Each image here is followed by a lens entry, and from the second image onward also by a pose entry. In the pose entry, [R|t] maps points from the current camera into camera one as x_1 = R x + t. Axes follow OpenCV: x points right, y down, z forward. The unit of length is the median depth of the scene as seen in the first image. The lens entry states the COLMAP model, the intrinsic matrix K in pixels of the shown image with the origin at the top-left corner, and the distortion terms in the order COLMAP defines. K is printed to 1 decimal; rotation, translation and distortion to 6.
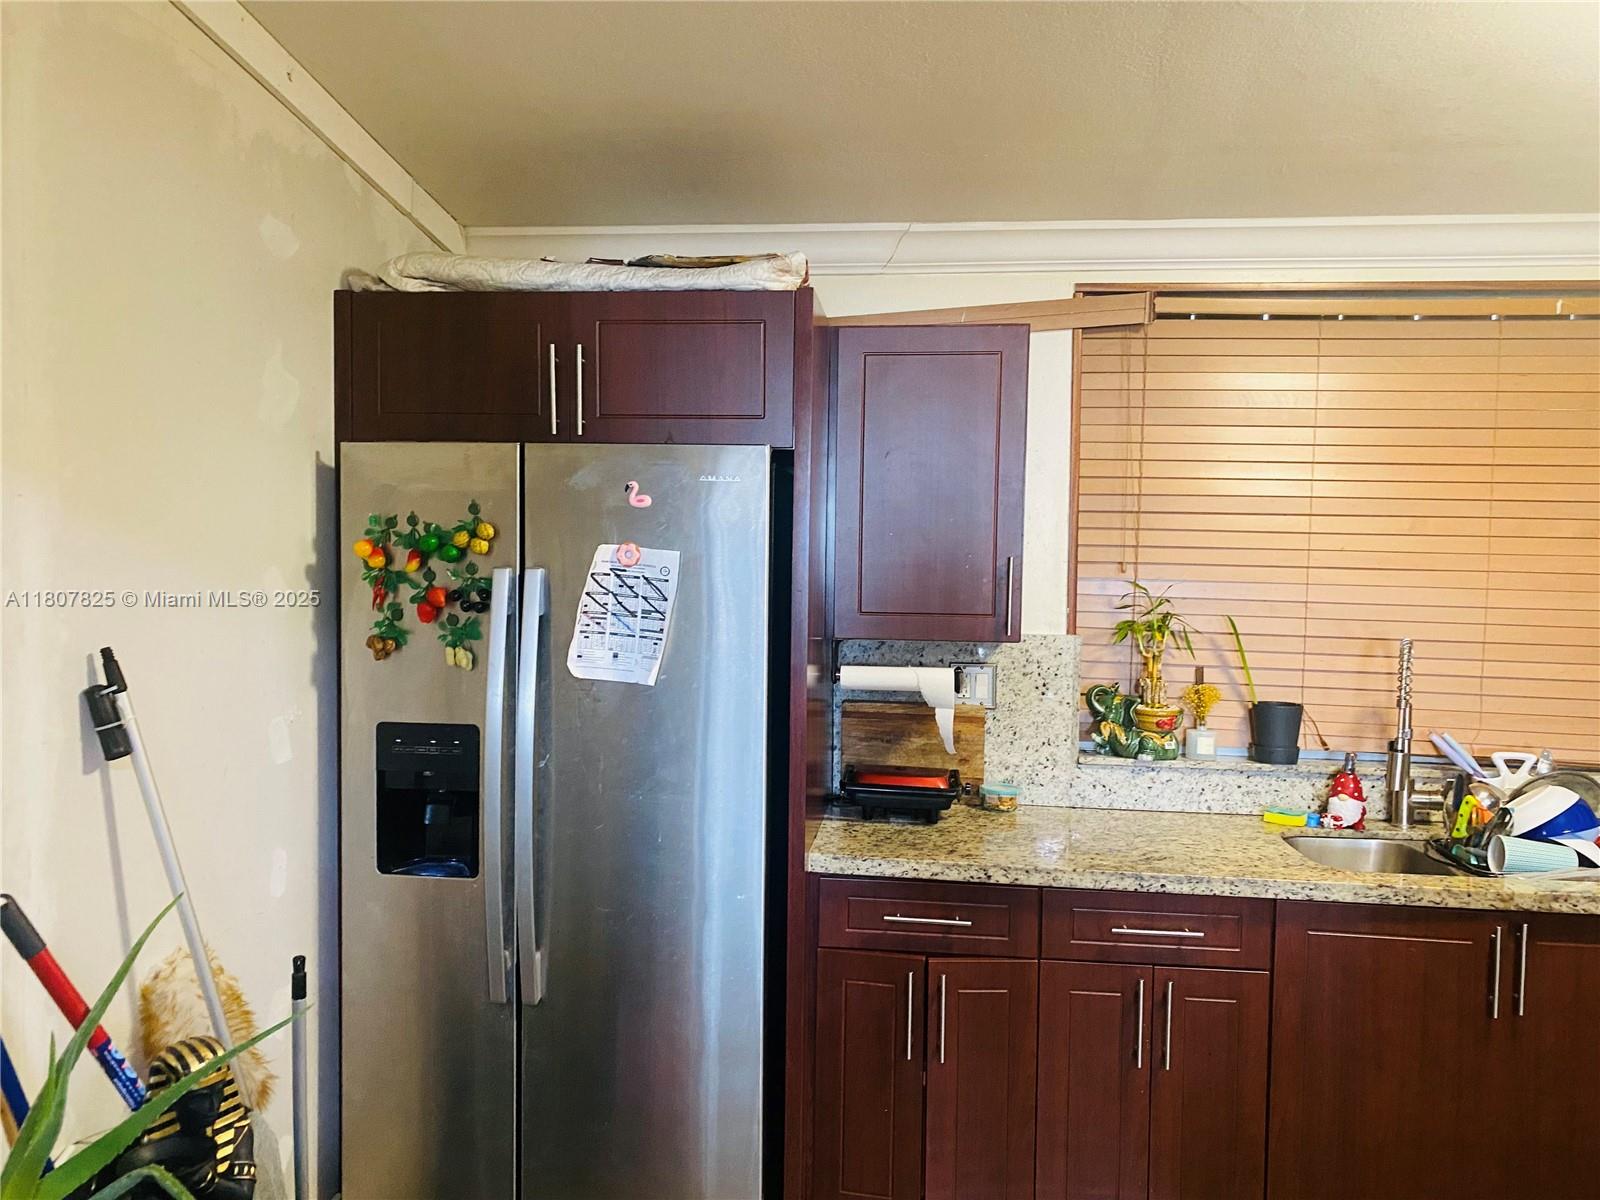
lens RADIAL K [[1164.4, 0, 791.4], [0, 1164.4, 599.4], [0, 0, 1]] dist [-0.021165, 0.001602]
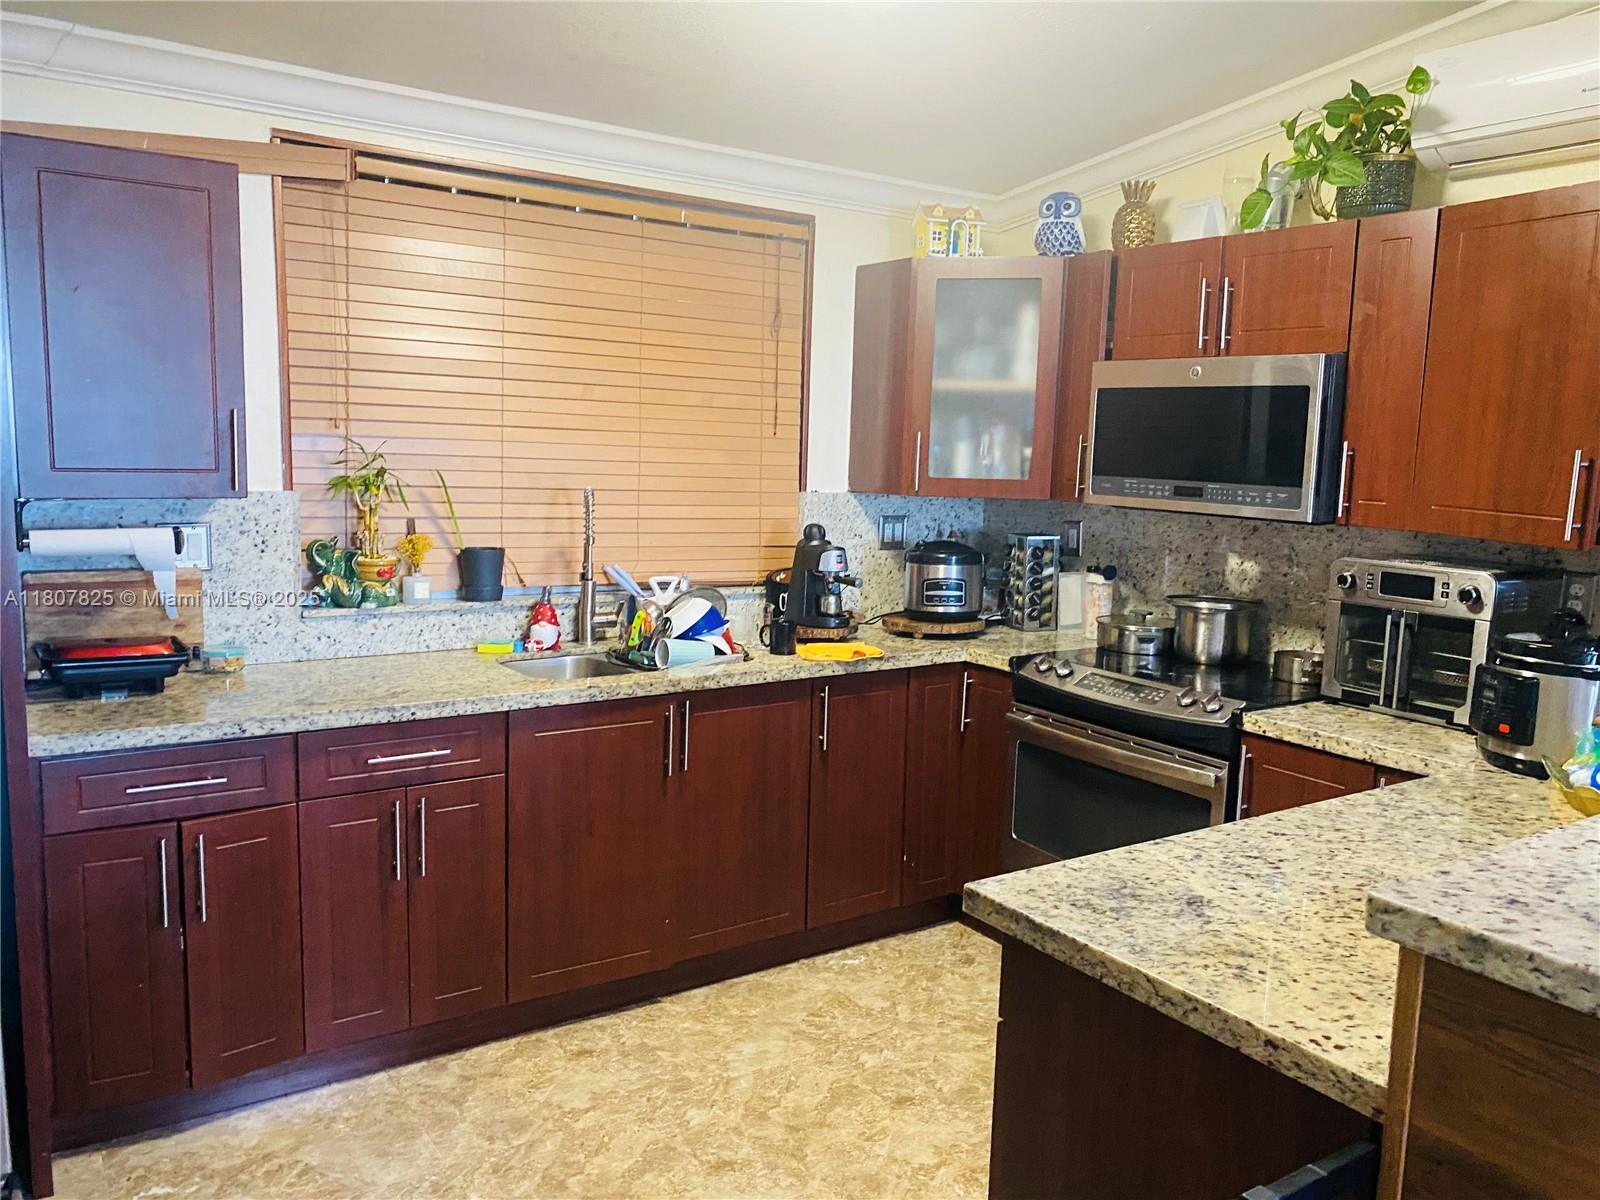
lens RADIAL K [[1164.4, 0, 791.4], [0, 1164.4, 599.4], [0, 0, 1]] dist [-0.021165, 0.001602]
pose [[0.750496, -0.081738, 0.655800, -0.099636], [0.006535, 0.993191, 0.116311, 0.010238], [-0.660842, -0.083005, 0.745921, -0.040617]]
